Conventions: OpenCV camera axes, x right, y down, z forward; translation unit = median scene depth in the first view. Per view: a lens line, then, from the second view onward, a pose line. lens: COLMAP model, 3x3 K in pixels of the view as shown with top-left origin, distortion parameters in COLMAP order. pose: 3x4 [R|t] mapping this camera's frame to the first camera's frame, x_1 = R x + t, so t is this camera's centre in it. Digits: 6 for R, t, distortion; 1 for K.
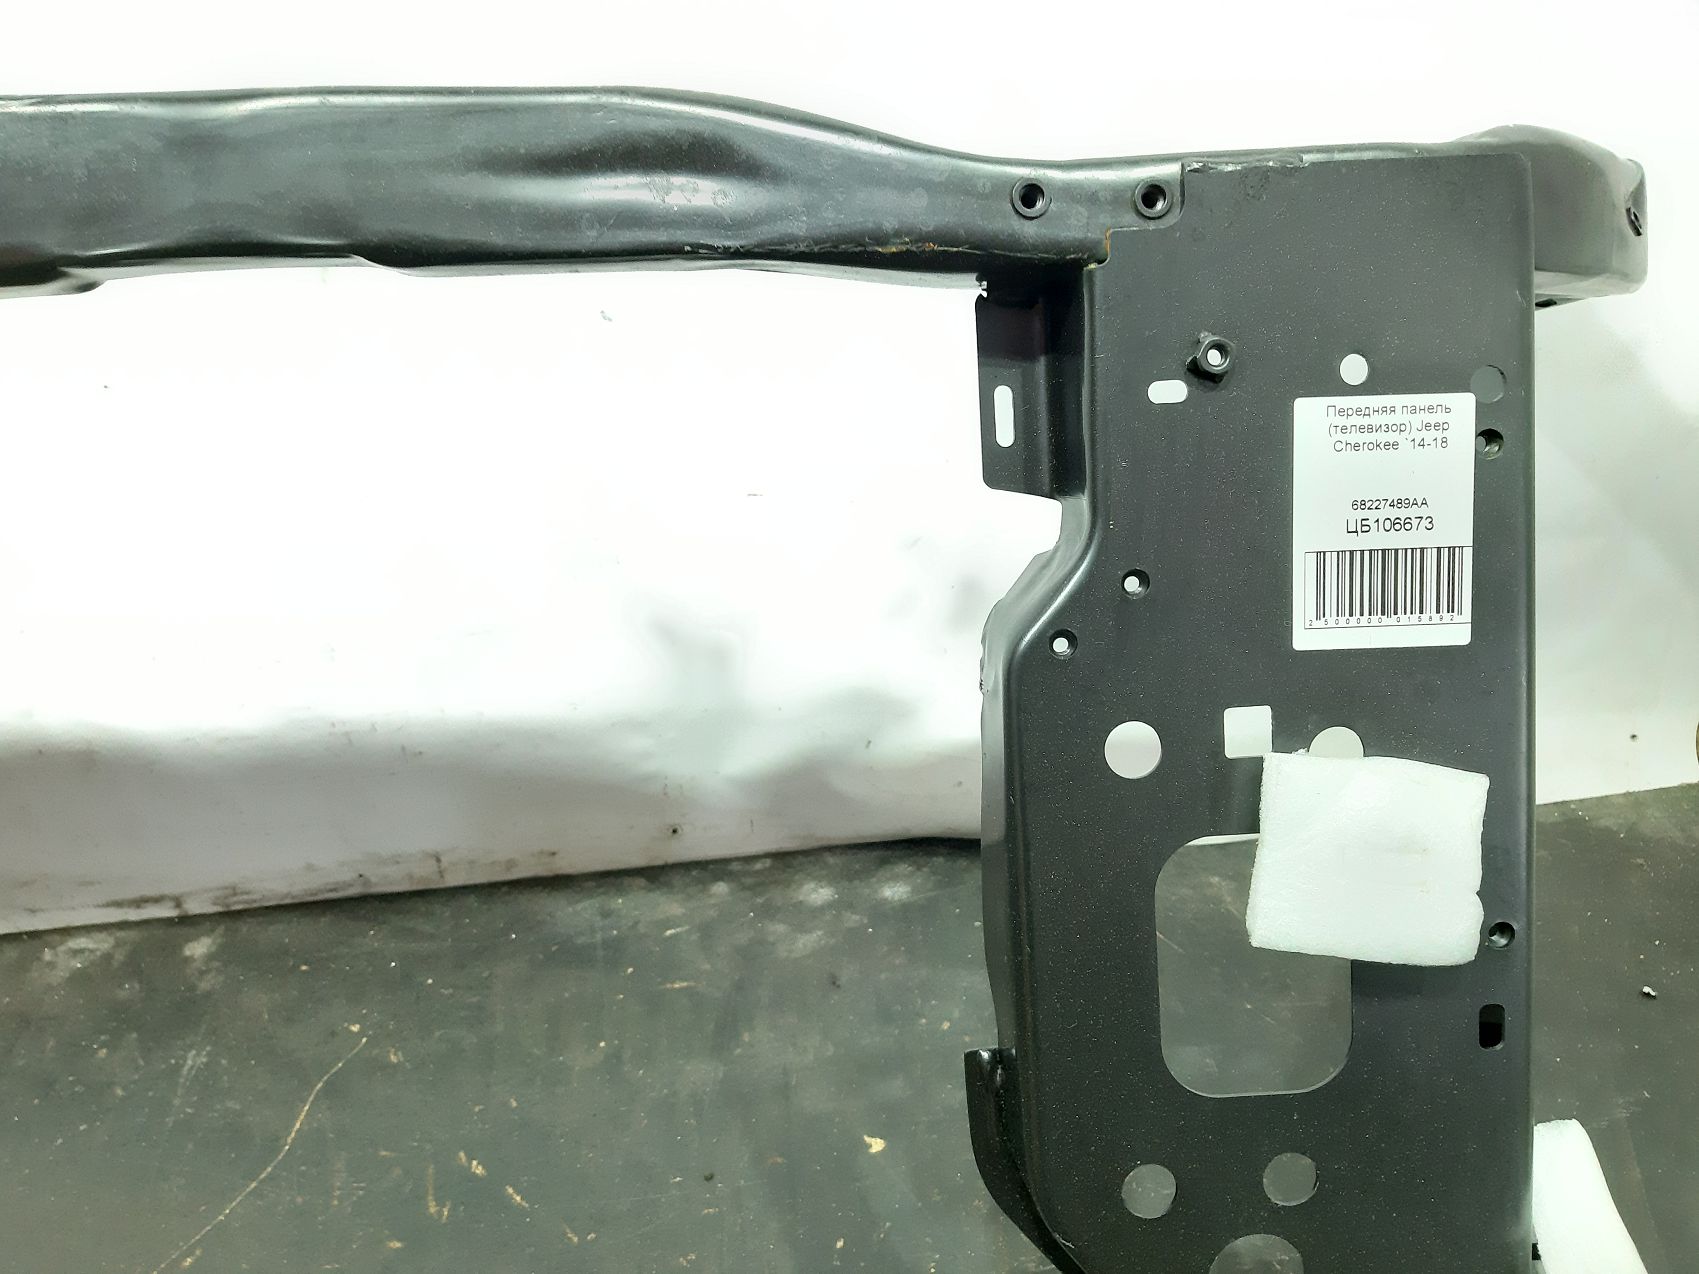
lens RADIAL K [[1346.5, 0, 867.7], [0, 1346.5, 619.8], [0, 0, 1]] dist [0.067931, -0.137513]
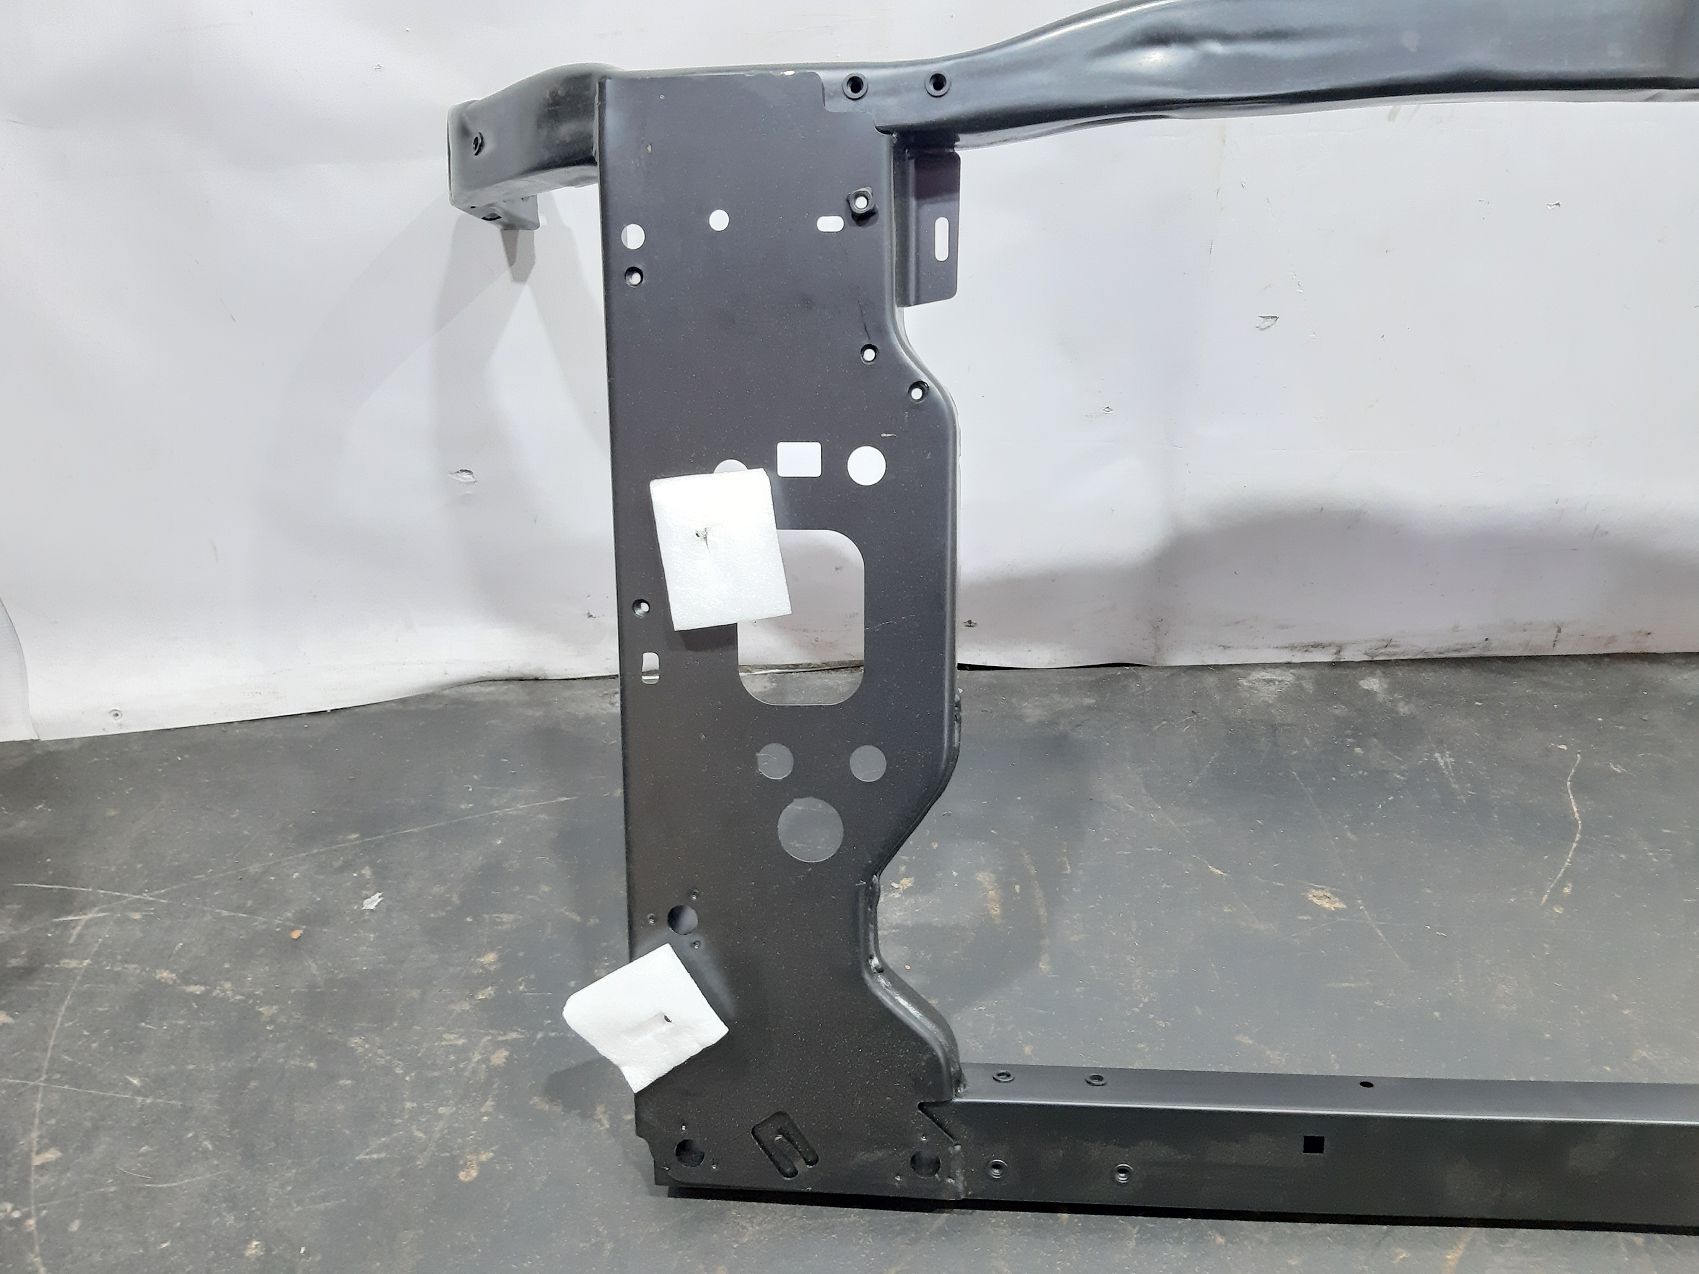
lens RADIAL K [[1346.5, 0, 848.3], [0, 1346.5, 634.6], [0, 0, 1]] dist [0.067931, -0.137513]
pose [[0.989091, 0.067220, -0.131075, -0.819614], [-0.061225, 0.996908, 0.049248, 0.167416], [0.133980, -0.040686, 0.990148, -0.293209]]
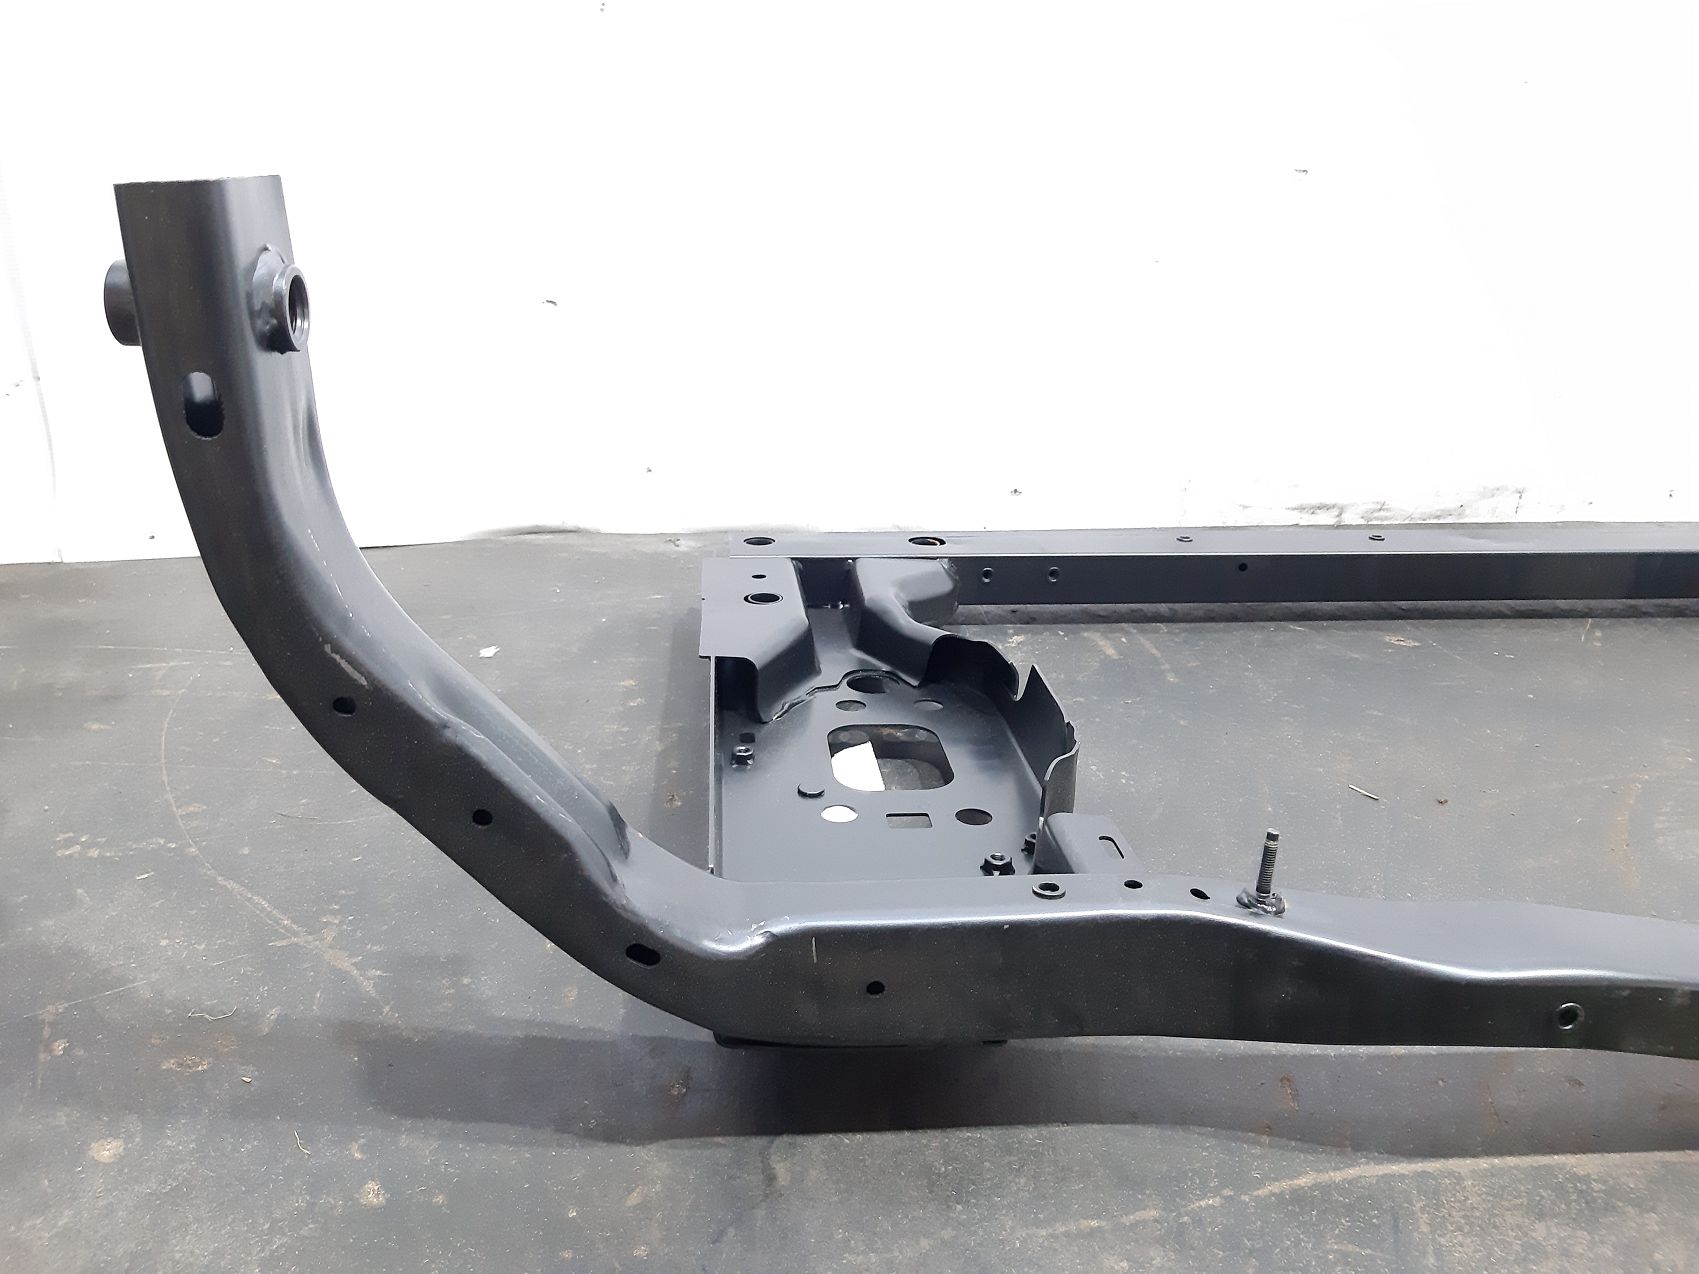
lens RADIAL K [[1346.5, 0, 846.7], [0, 1346.5, 640.7], [0, 0, 1]] dist [0.067931, -0.137513]
pose [[0.997811, 0.061879, 0.023343, -1.071122], [-0.057664, 0.986835, -0.151104, 0.595316], [-0.032386, 0.149427, 0.988242, -0.335151]]
